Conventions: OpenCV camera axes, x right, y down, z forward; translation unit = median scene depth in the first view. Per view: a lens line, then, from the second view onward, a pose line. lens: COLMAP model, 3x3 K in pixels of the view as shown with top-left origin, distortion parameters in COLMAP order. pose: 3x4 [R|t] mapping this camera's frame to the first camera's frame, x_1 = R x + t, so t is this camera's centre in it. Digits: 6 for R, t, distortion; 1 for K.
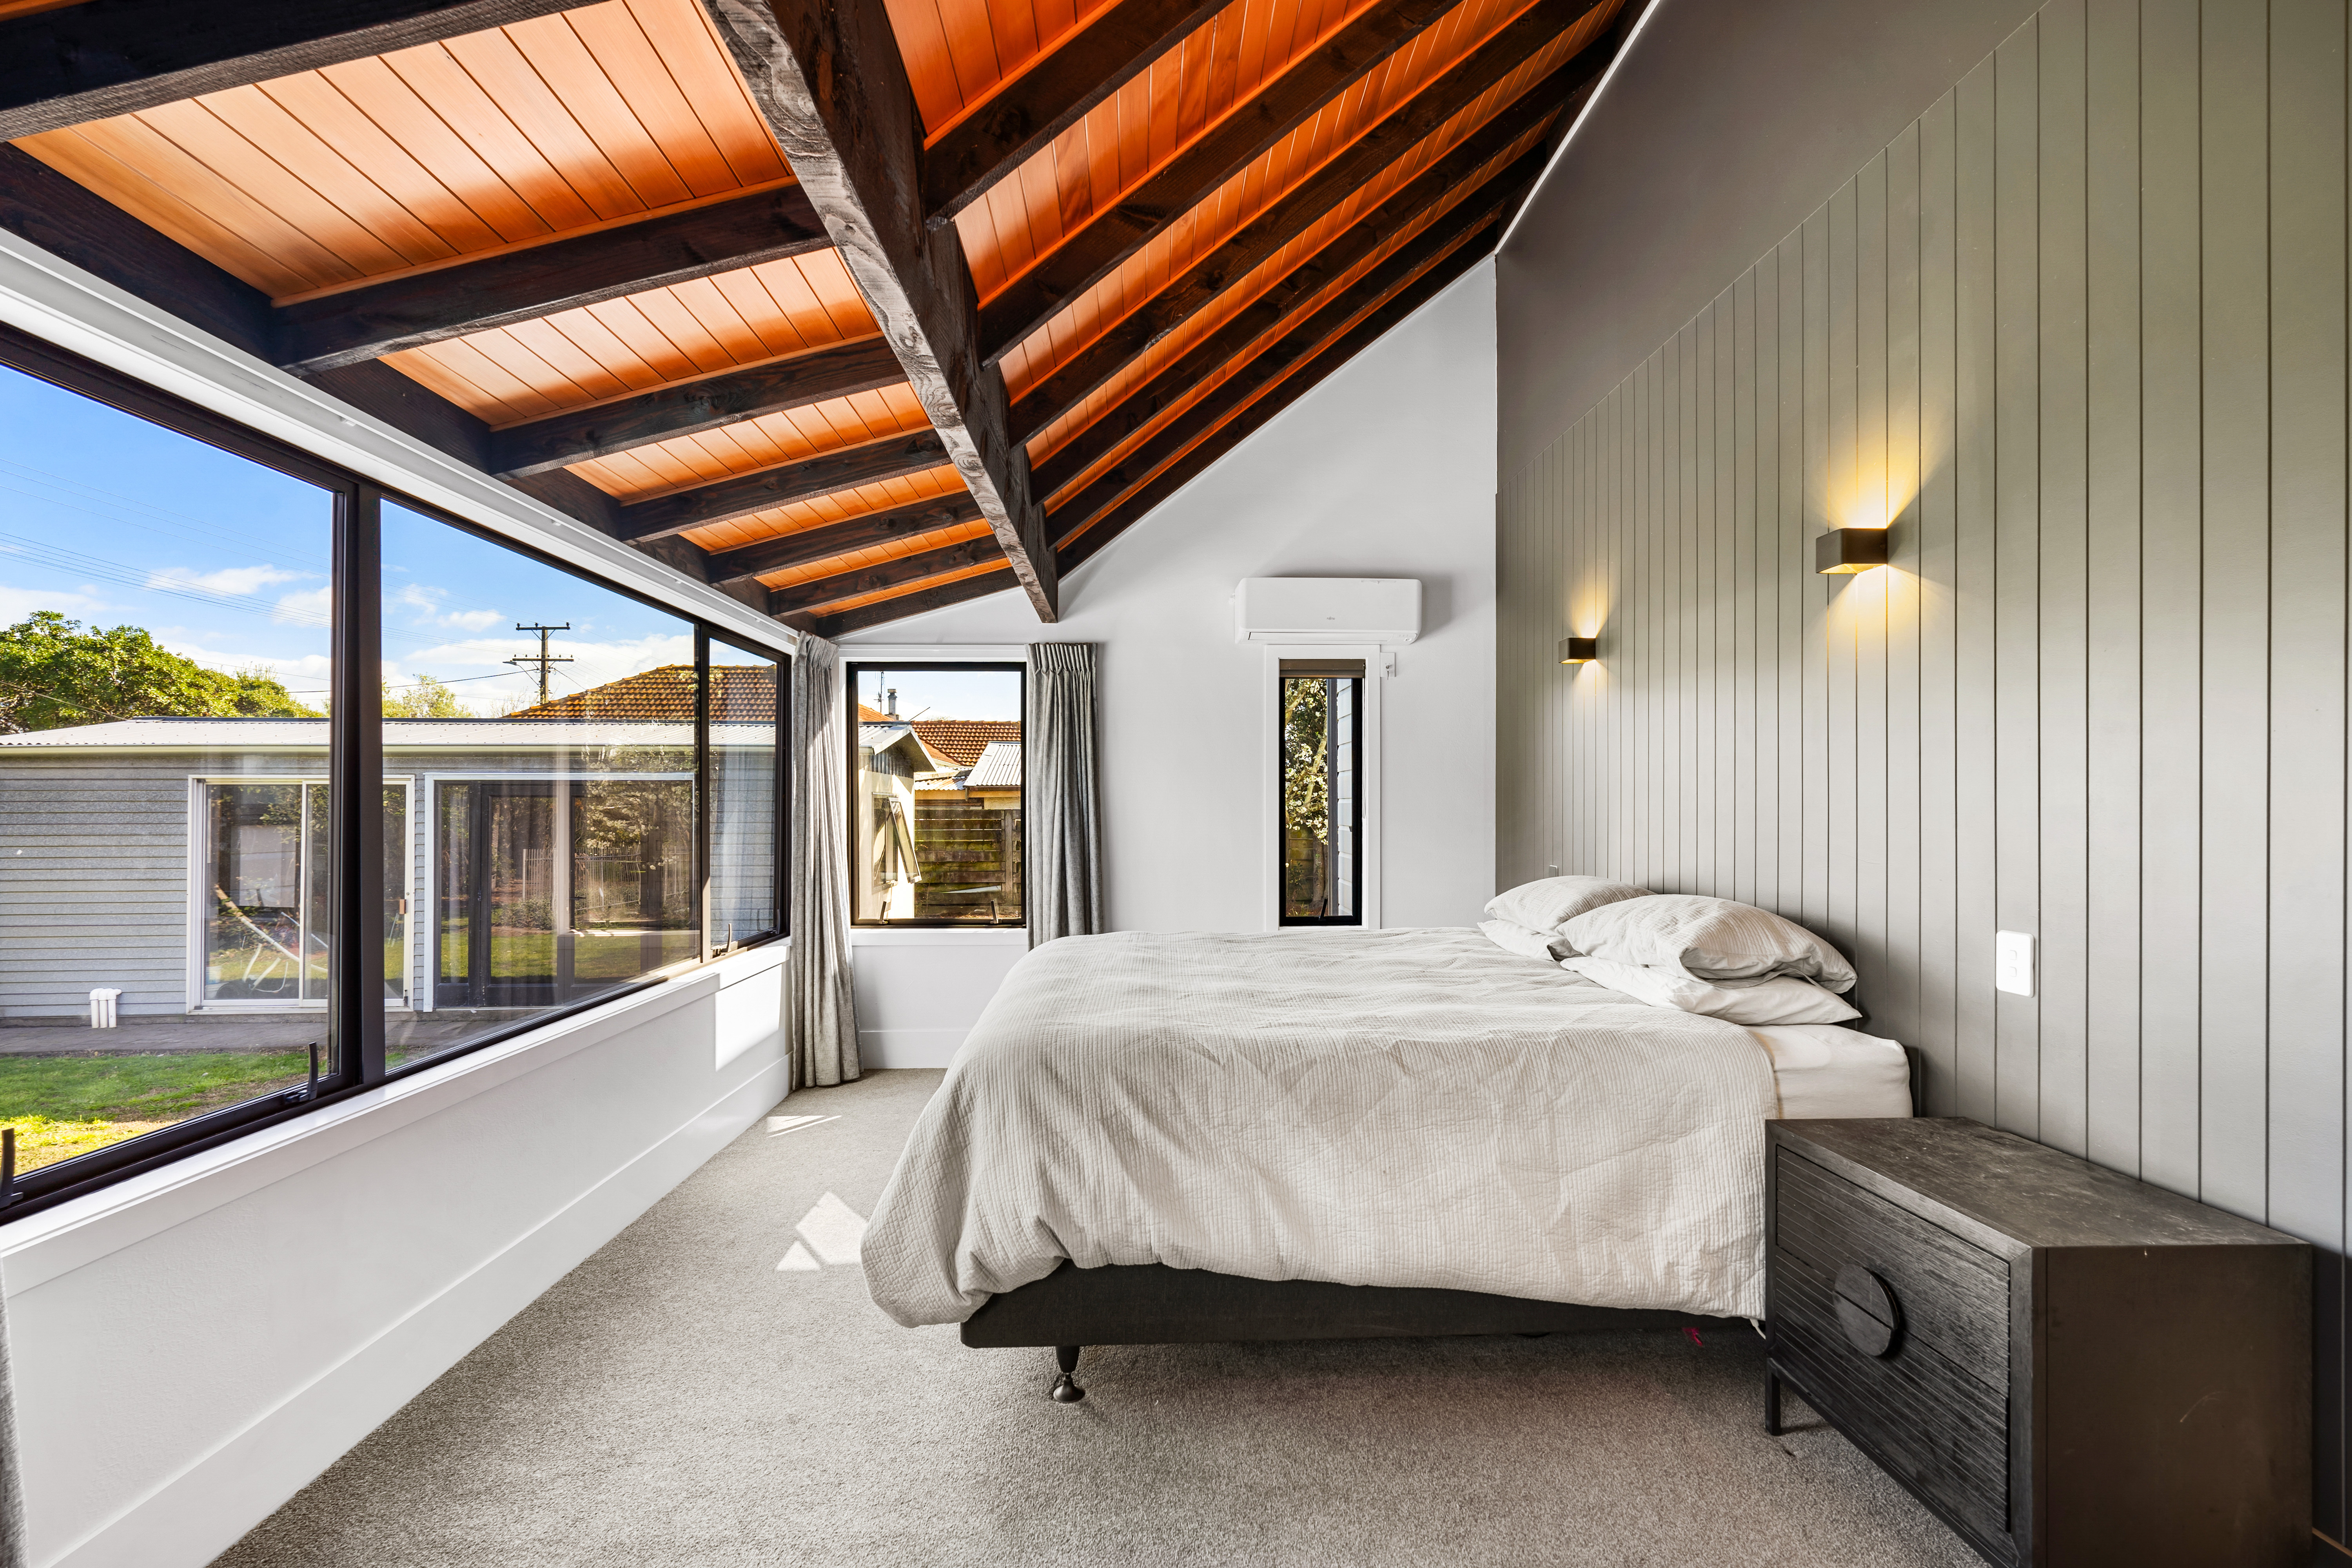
lens RADIAL K [[1049.3, 0, 1177.0], [0, 1049.3, 796.0], [0, 0, 1]] dist [-0.005422, 0.000737]
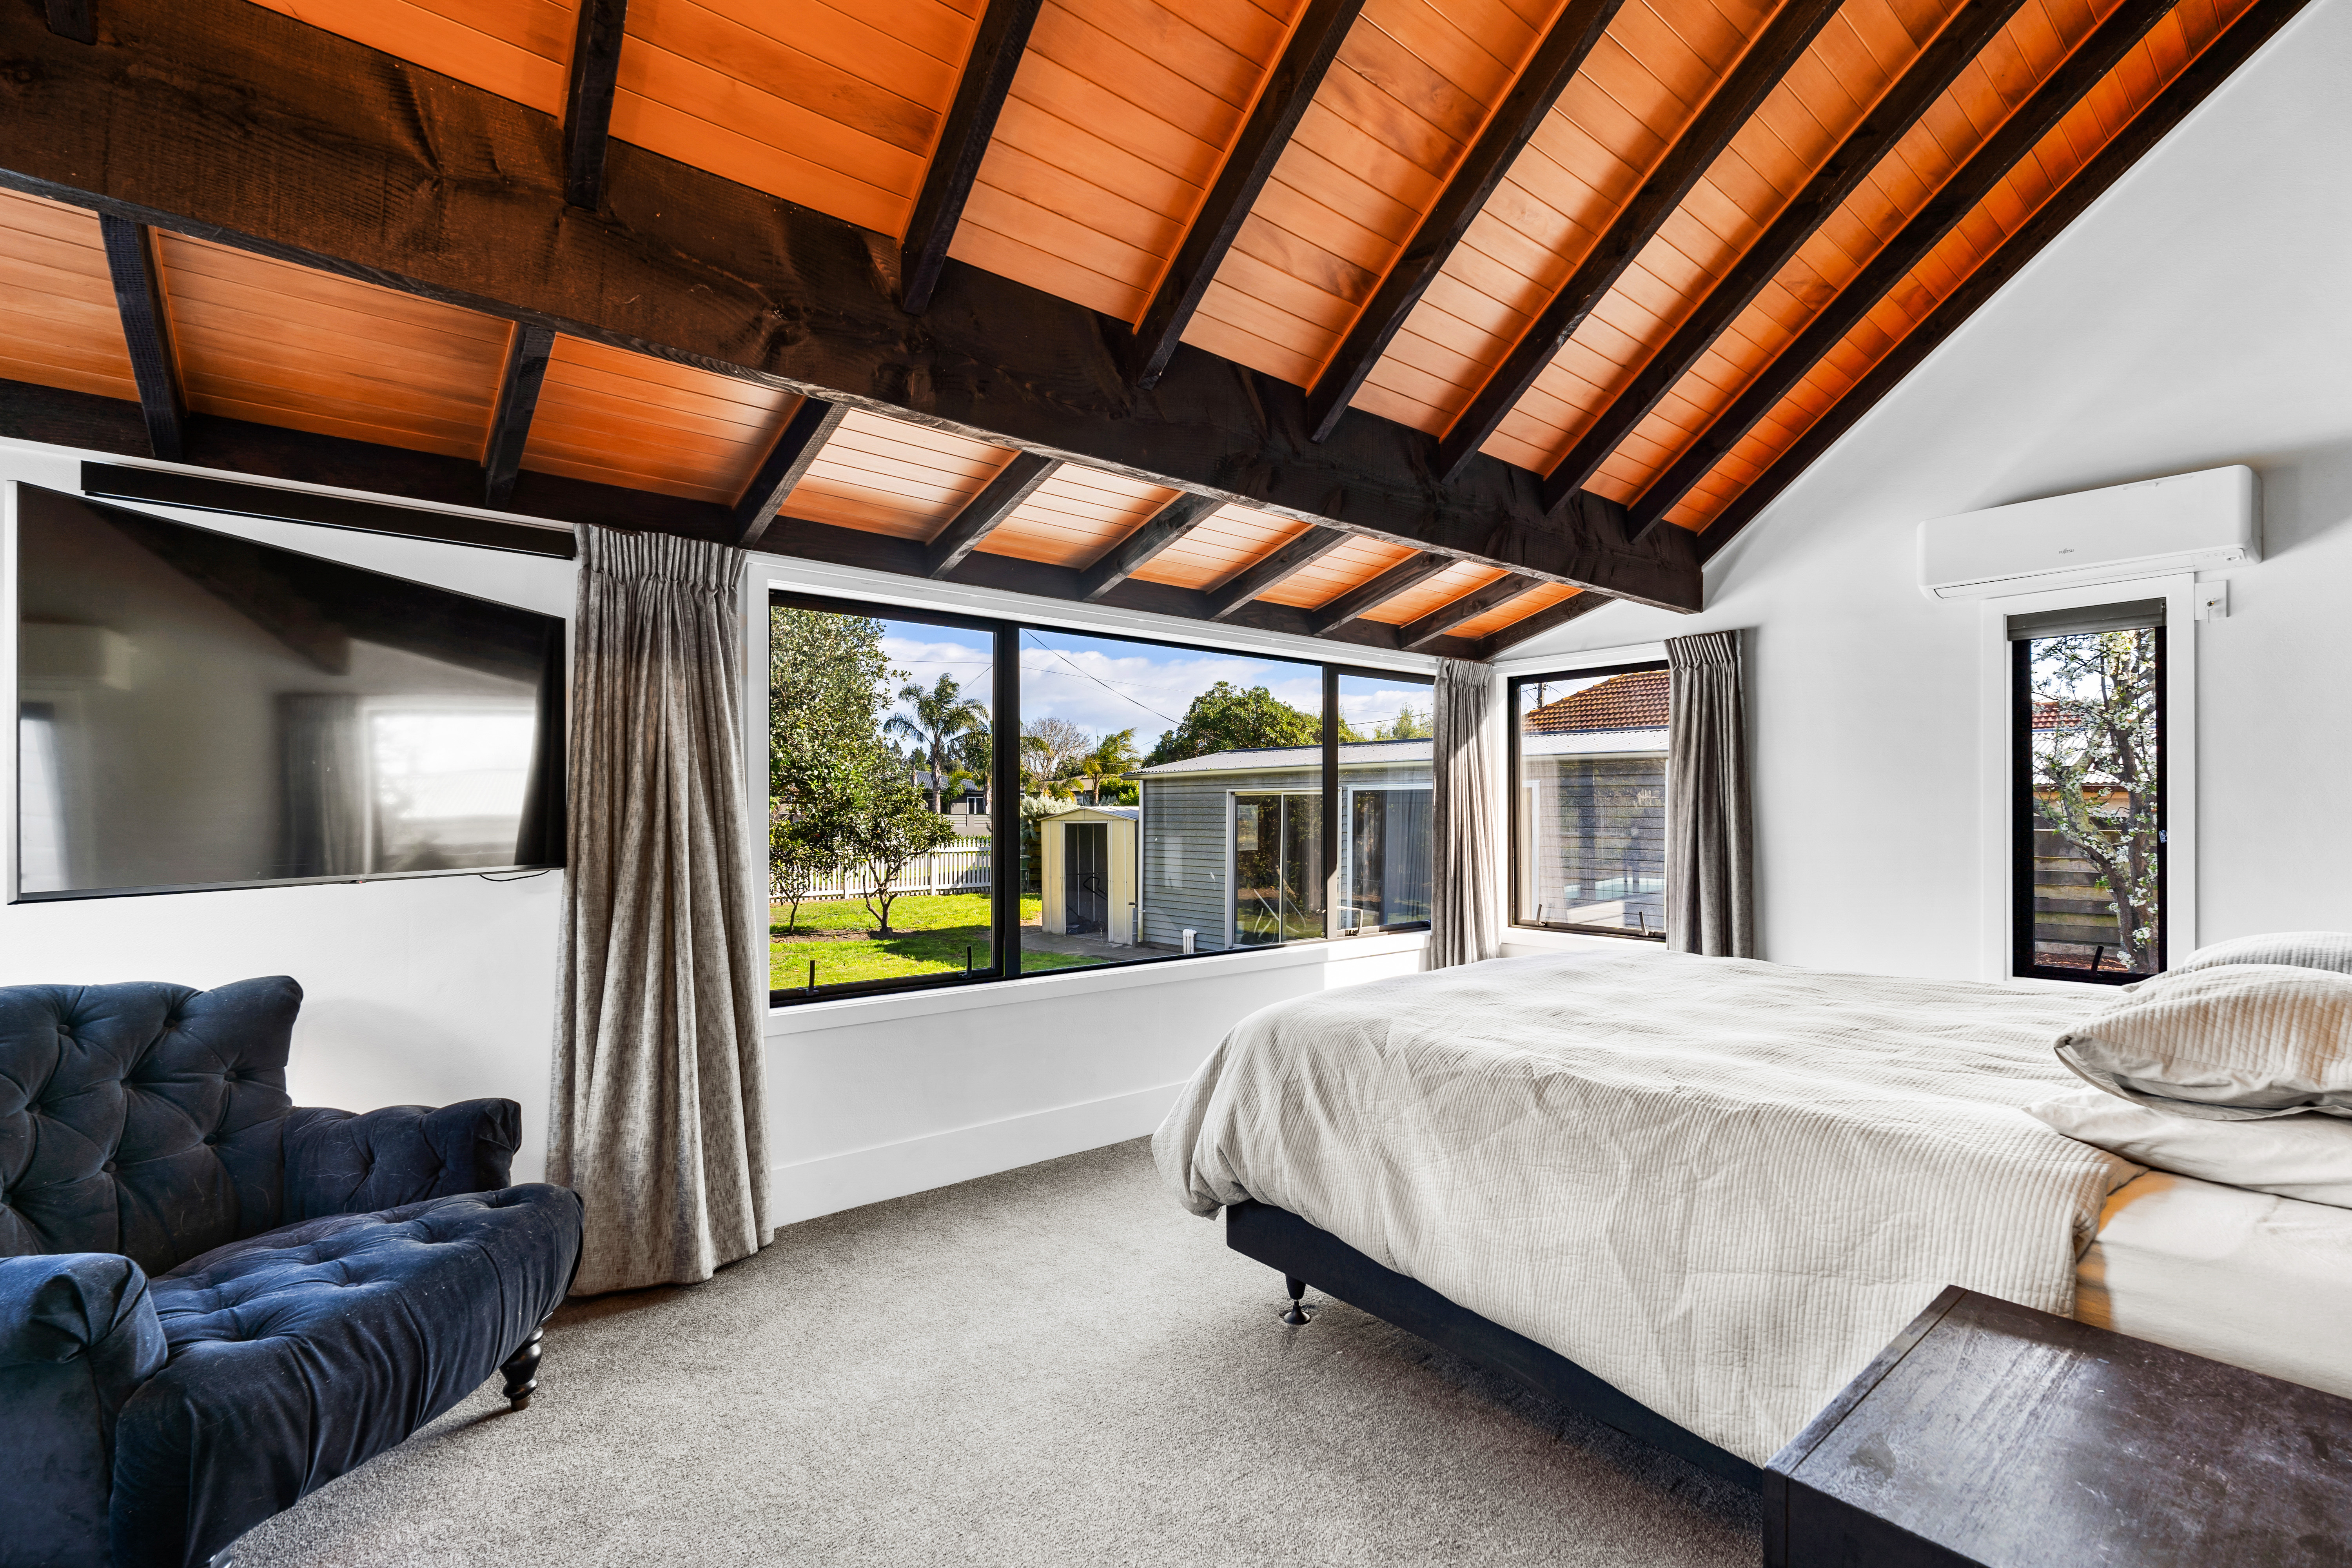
lens RADIAL K [[1049.3, 0, 1178.1], [0, 1049.3, 793.1], [0, 0, 1]] dist [-0.005422, 0.000737]
pose [[0.608195, -0.011737, -0.793701, 0.607777], [0.006656, 0.999931, -0.009686, -0.002933], [0.793760, 0.000608, 0.608231, 0.149675]]
